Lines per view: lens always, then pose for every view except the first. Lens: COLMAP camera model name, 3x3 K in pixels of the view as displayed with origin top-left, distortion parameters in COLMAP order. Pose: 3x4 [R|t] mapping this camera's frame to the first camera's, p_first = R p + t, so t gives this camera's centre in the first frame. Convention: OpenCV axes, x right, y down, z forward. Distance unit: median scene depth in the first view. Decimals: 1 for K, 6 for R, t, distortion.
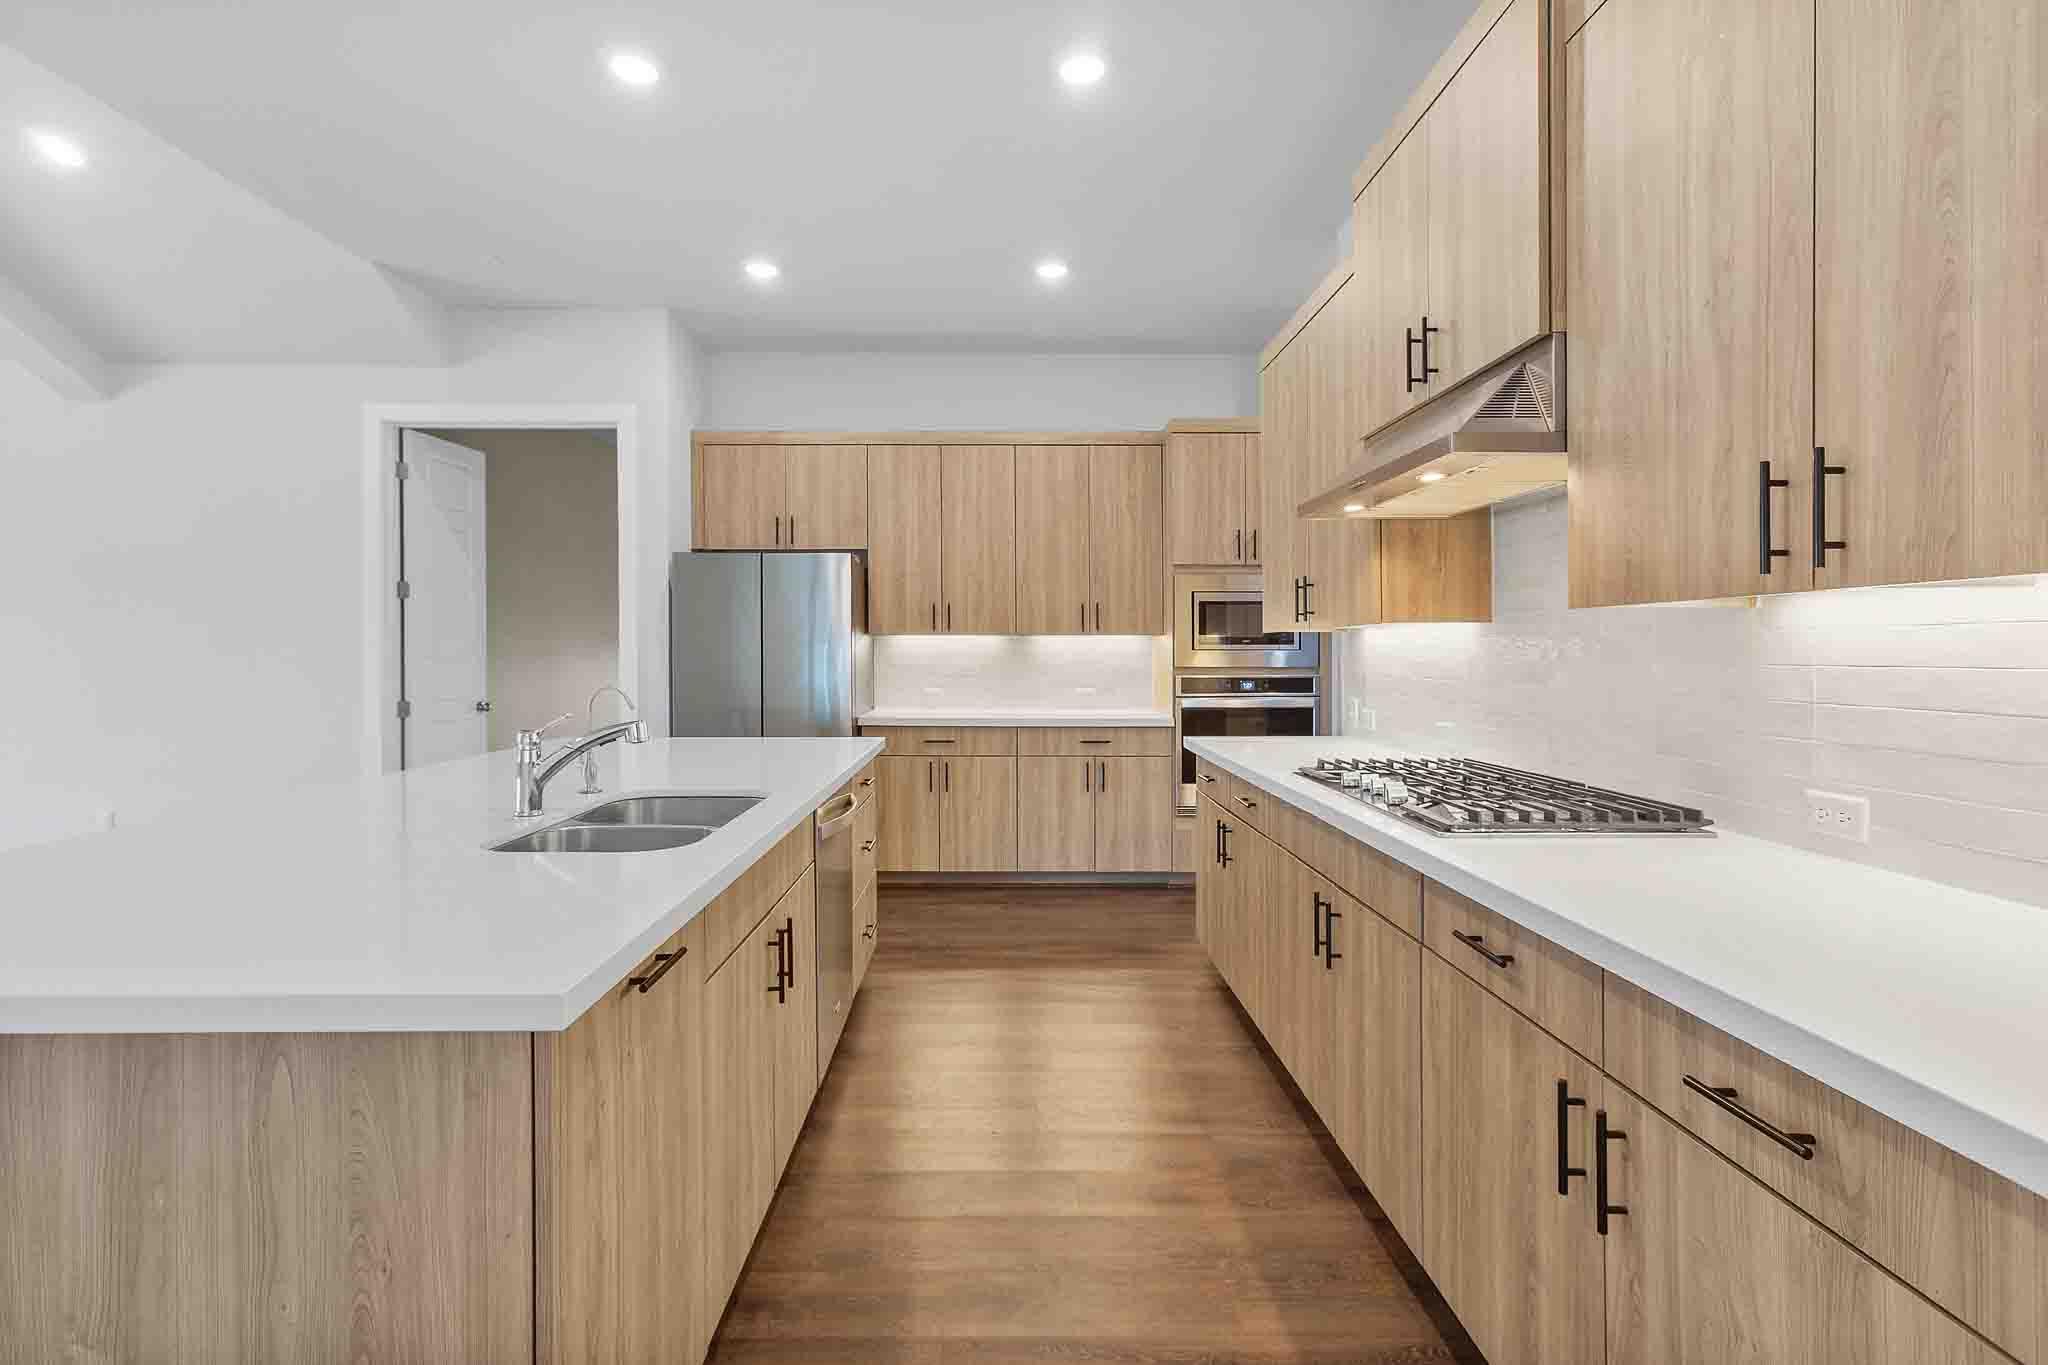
lens RADIAL K [[937.4, 0, 1009.0], [0, 937.4, 664.0], [0, 0, 1]] dist [-0.011986, 0.005203]
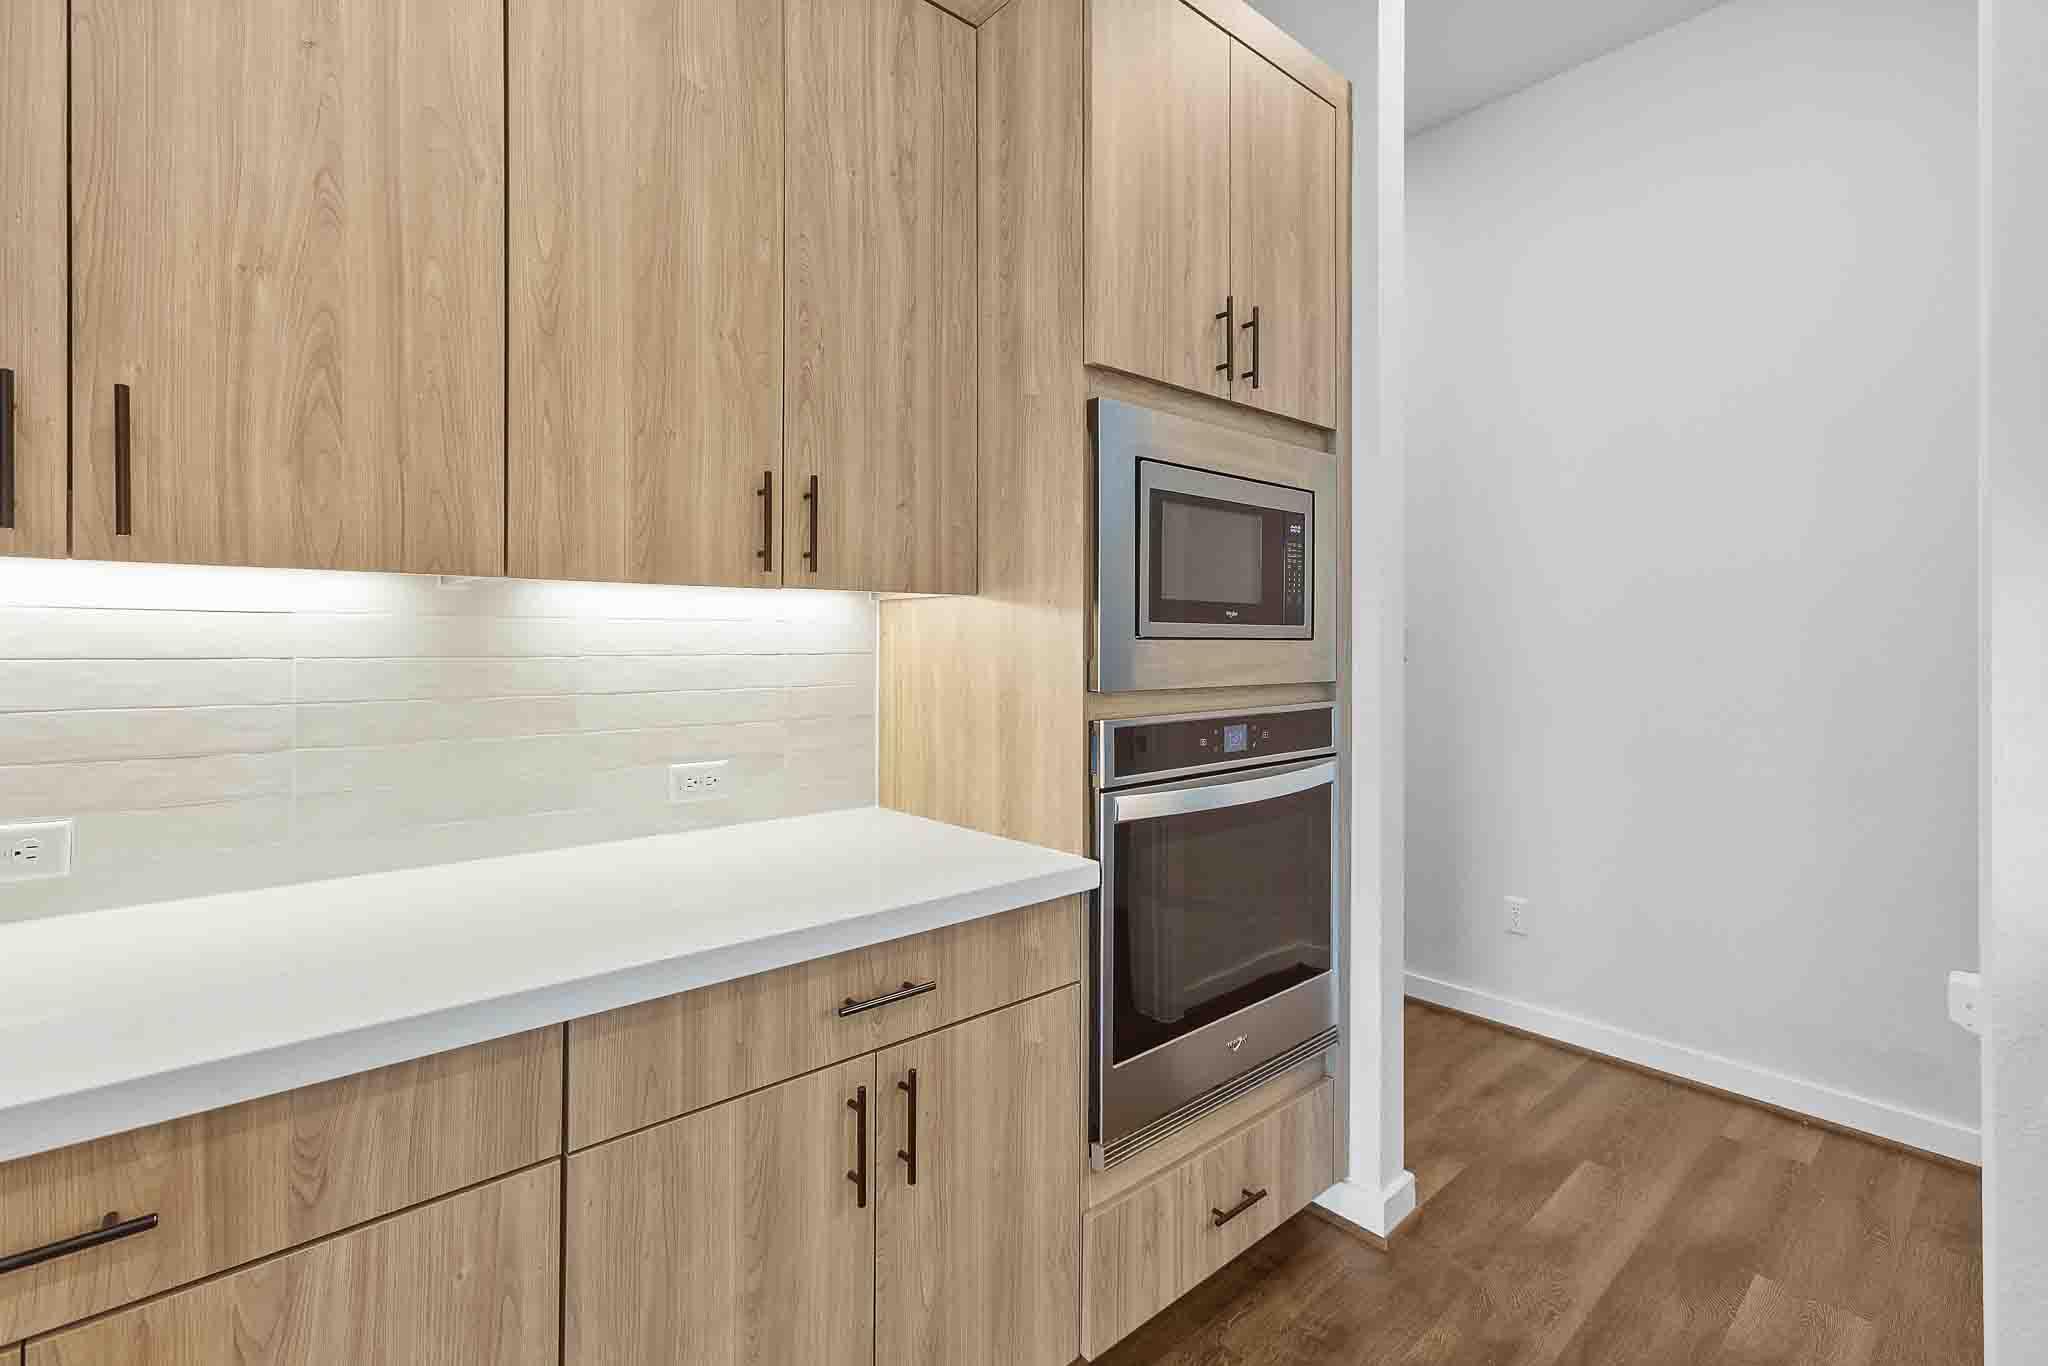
lens RADIAL K [[937.4, 0, 979.0], [0, 937.4, 640.4], [0, 0, 1]] dist [-0.011986, 0.005203]
pose [[0.796152, -0.005612, 0.605070, -0.042878], [0.005808, 0.999982, 0.001634, -0.015765], [-0.605068, 0.002213, 0.796170, 0.795170]]
